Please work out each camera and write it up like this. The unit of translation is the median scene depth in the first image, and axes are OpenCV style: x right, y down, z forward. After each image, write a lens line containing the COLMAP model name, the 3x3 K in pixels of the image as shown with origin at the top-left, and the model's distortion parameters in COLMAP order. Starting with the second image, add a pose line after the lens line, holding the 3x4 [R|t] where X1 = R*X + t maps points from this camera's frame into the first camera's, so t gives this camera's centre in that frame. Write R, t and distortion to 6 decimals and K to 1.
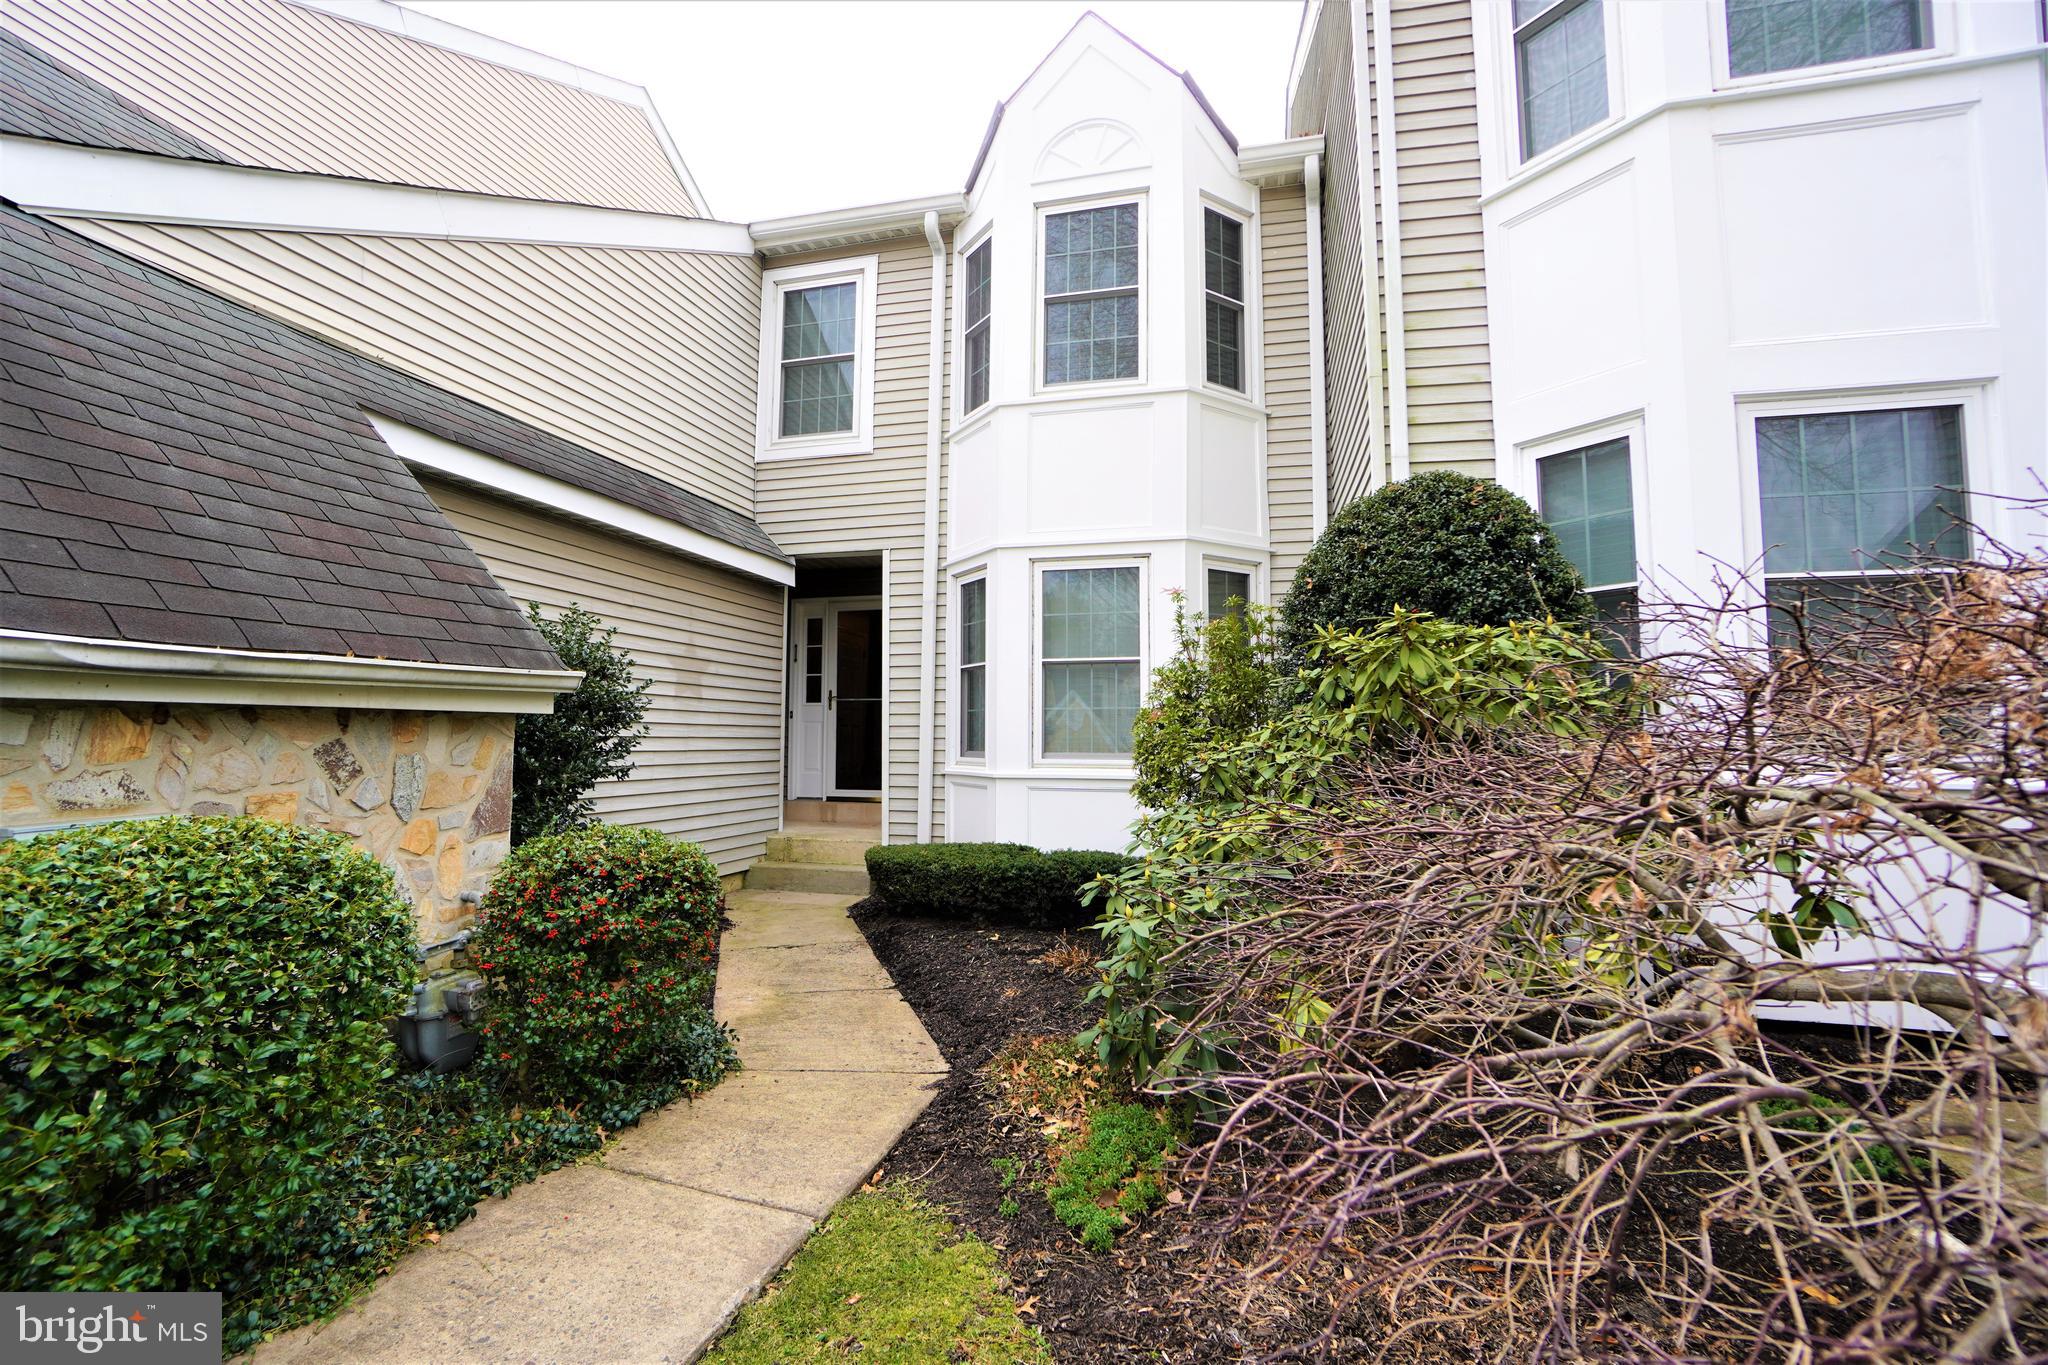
lens RADIAL K [[948.1, 0, 1013.4], [0, 948.1, 670.6], [0, 0, 1]] dist [-0.073577, 0.030557]
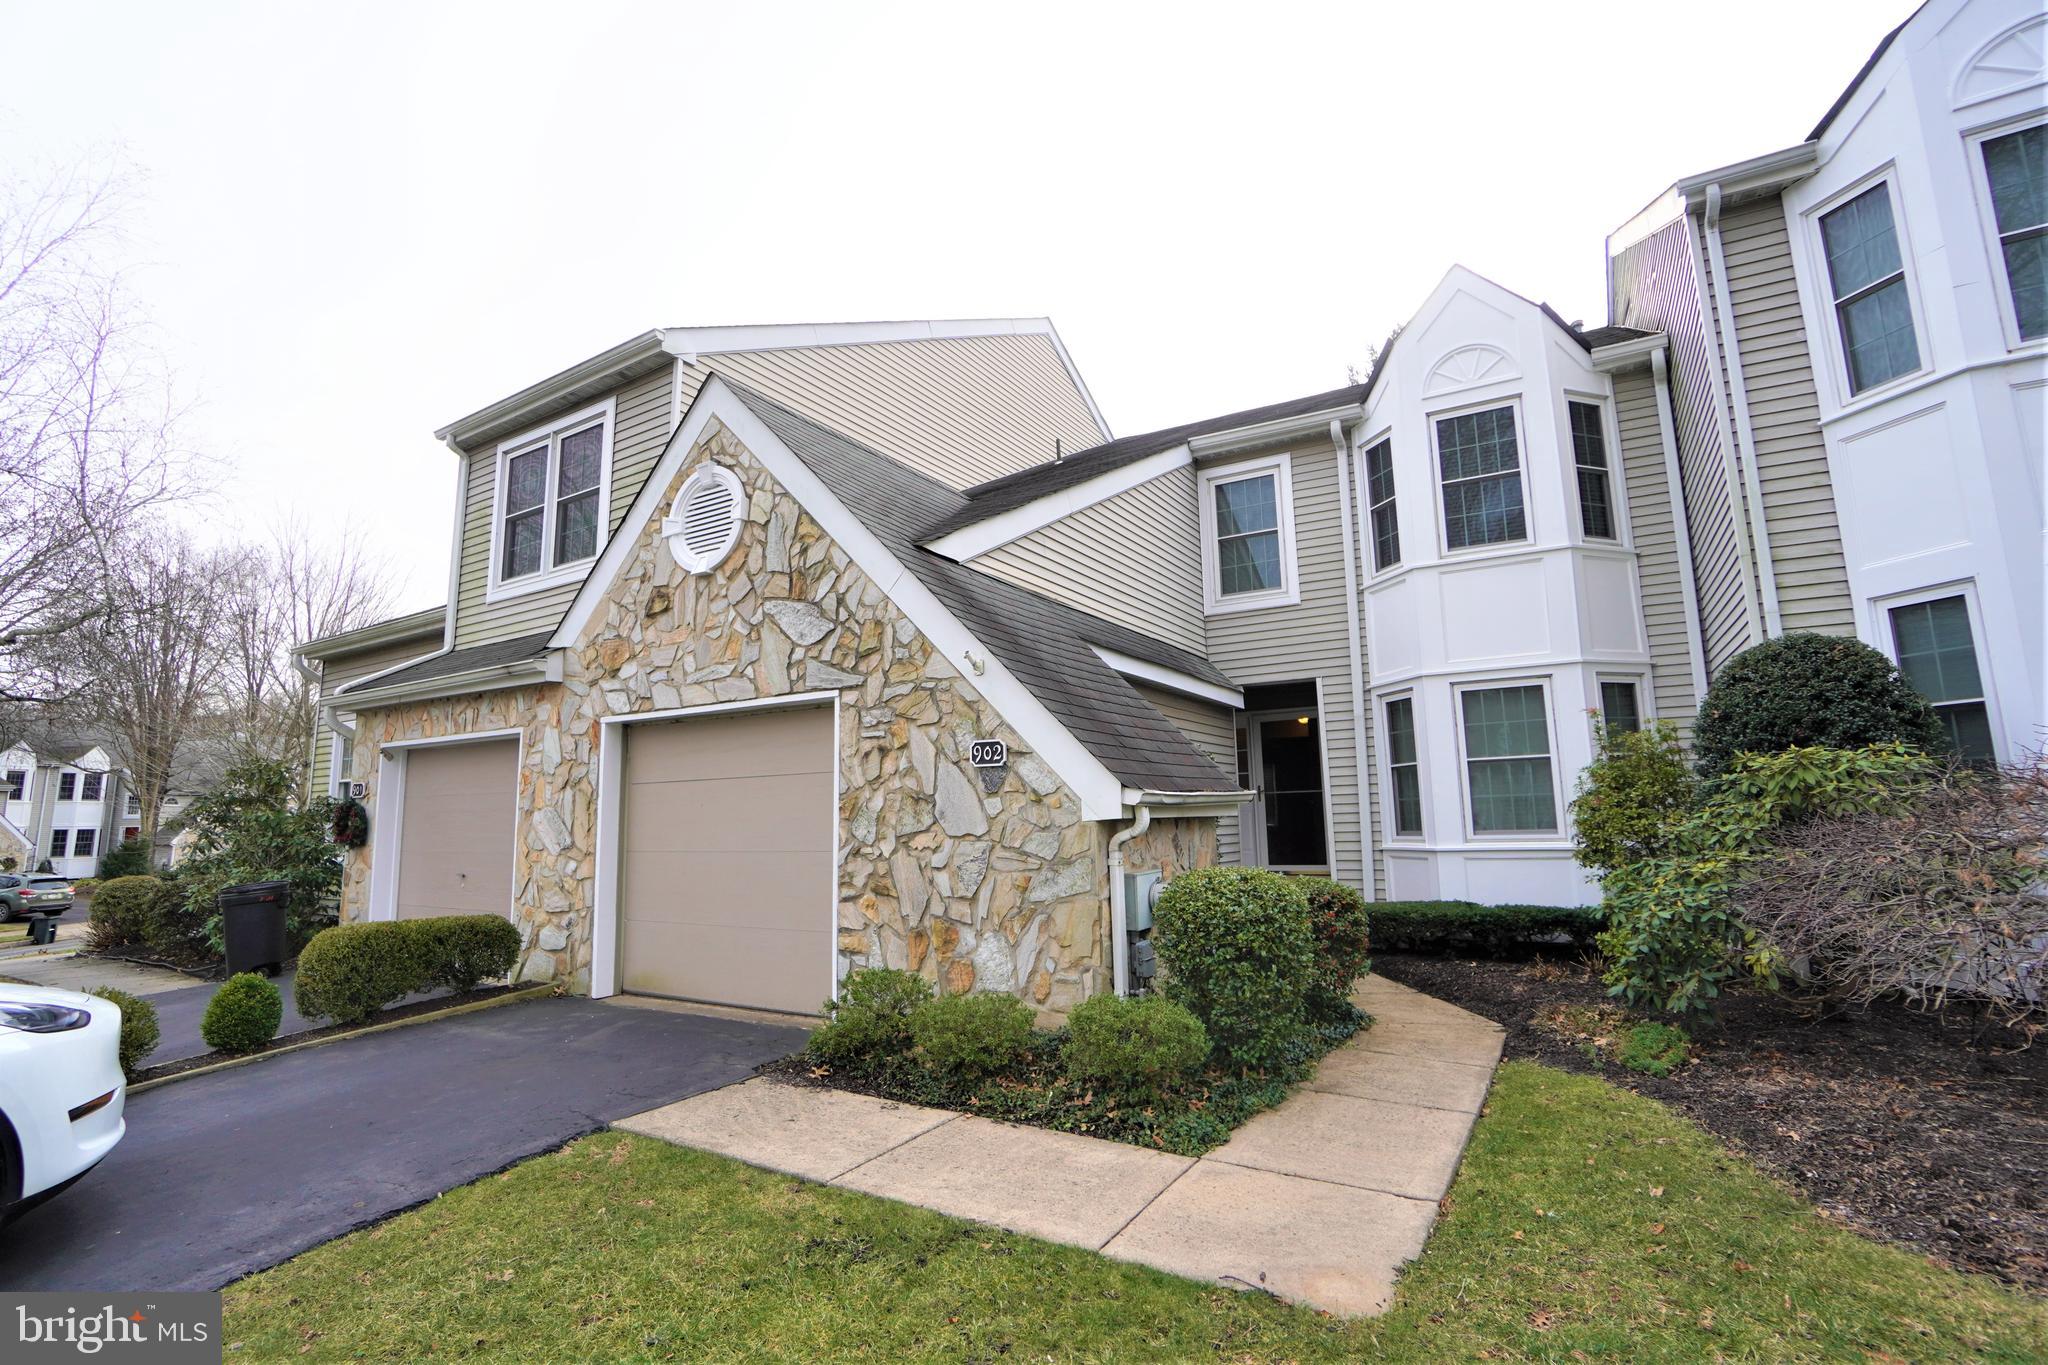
lens RADIAL K [[948.1, 0, 1013.4], [0, 948.1, 670.6], [0, 0, 1]] dist [-0.073577, 0.030557]
pose [[0.955974, -0.066599, -0.285794, -0.194478], [0.041451, 0.994788, -0.093165, -0.039771], [0.290509, 0.077217, 0.953752, -0.426901]]
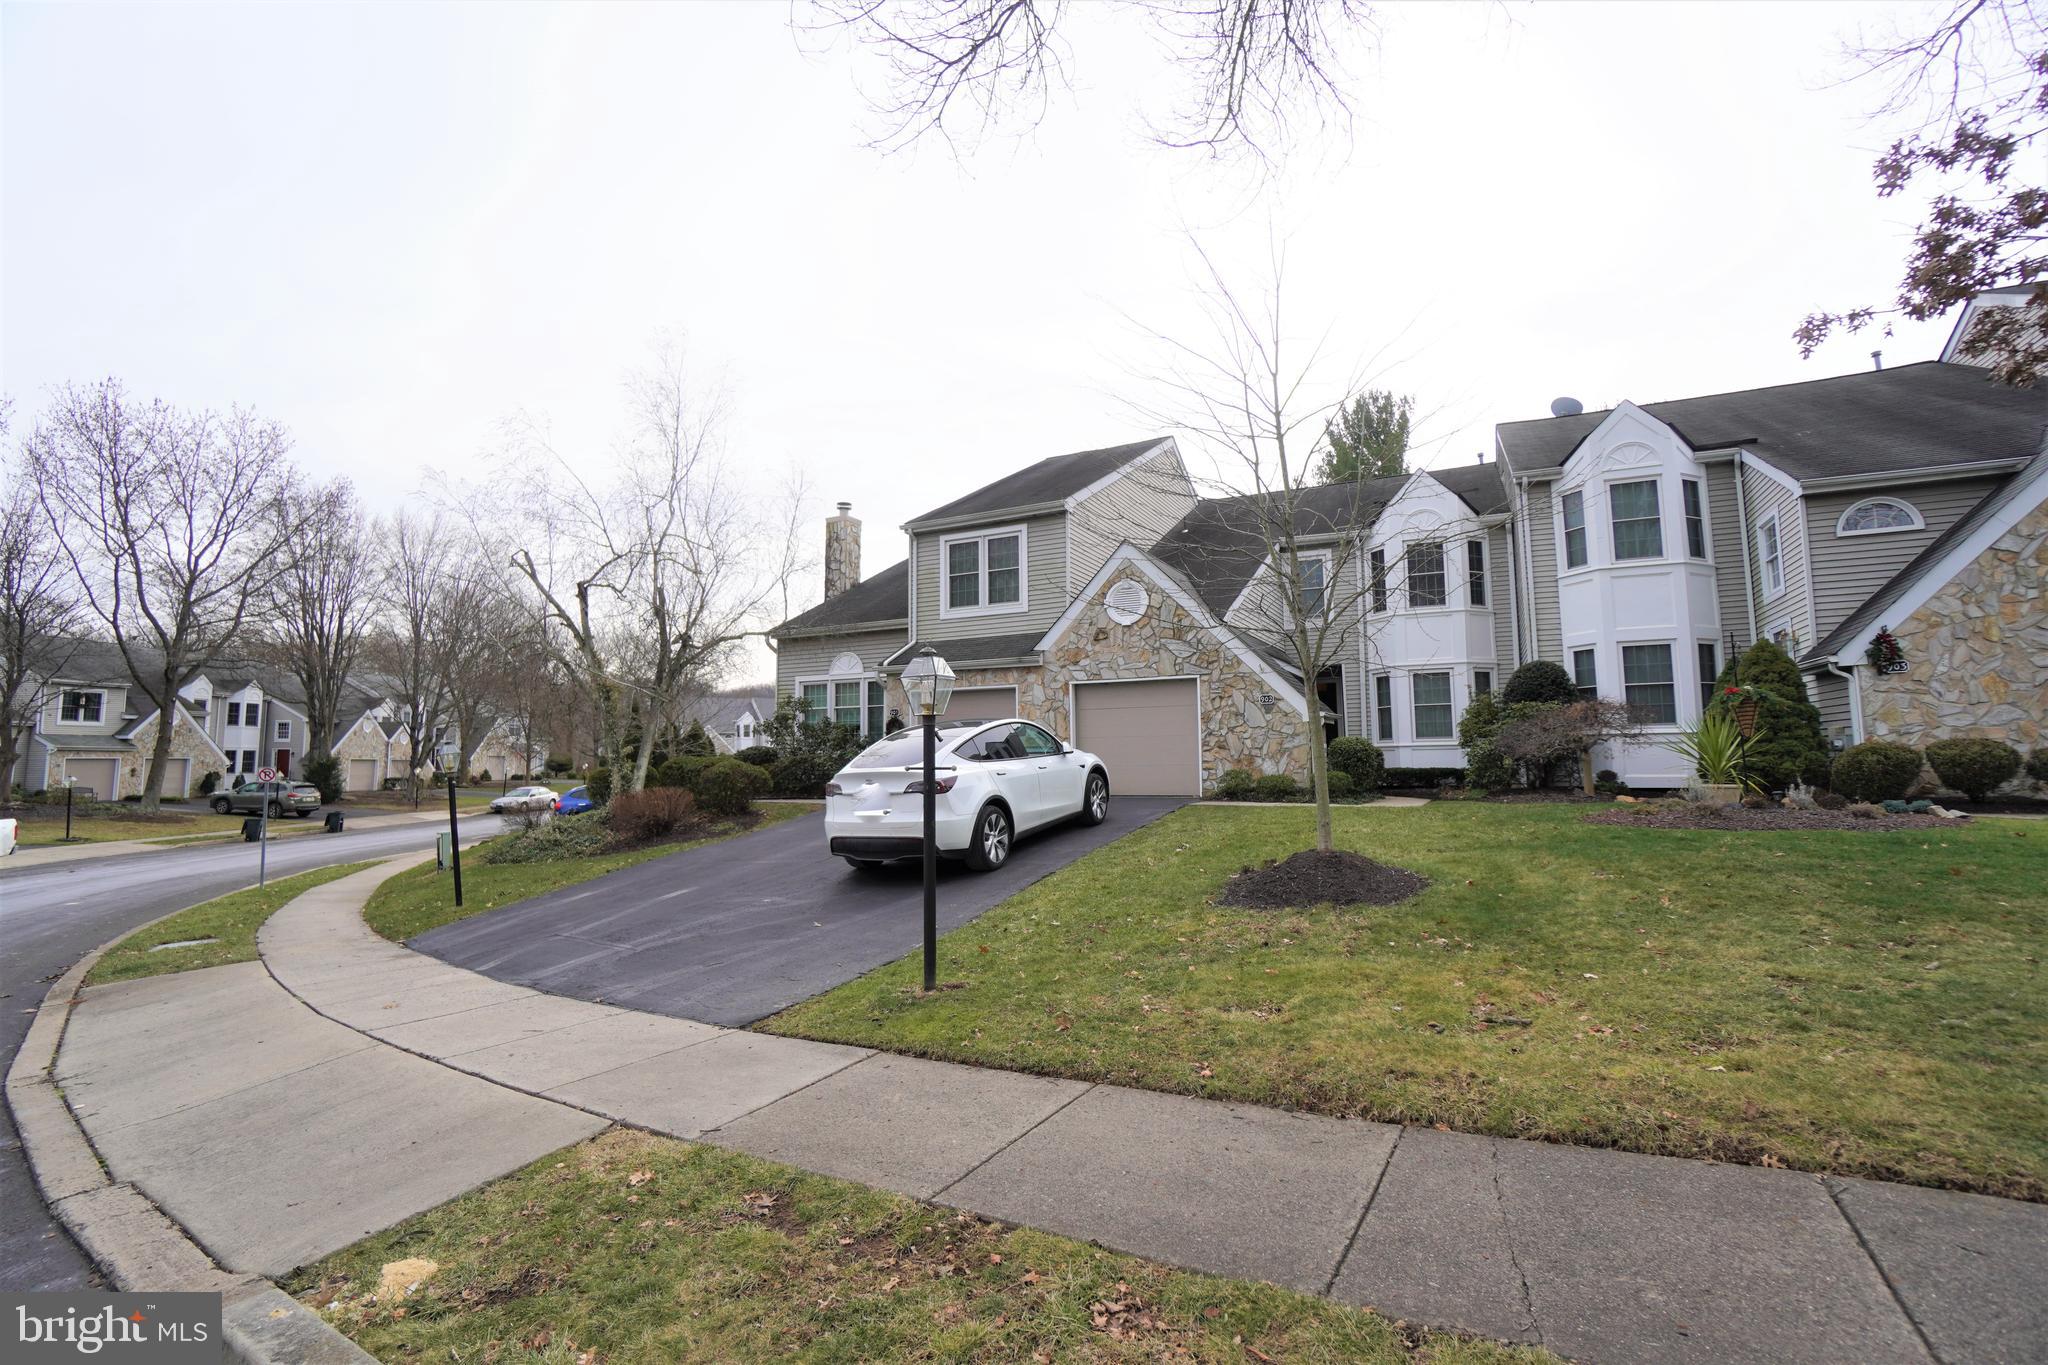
lens RADIAL K [[902.8, 0, 1018.6], [0, 902.8, 672.4], [0, 0, 1]] dist [-0.073406, 0.028452]
pose [[0.973527, -0.031721, -0.226362, -0.531283], [0.025337, 0.999197, -0.031050, -0.057914], [0.227165, 0.024493, 0.973548, -1.937452]]
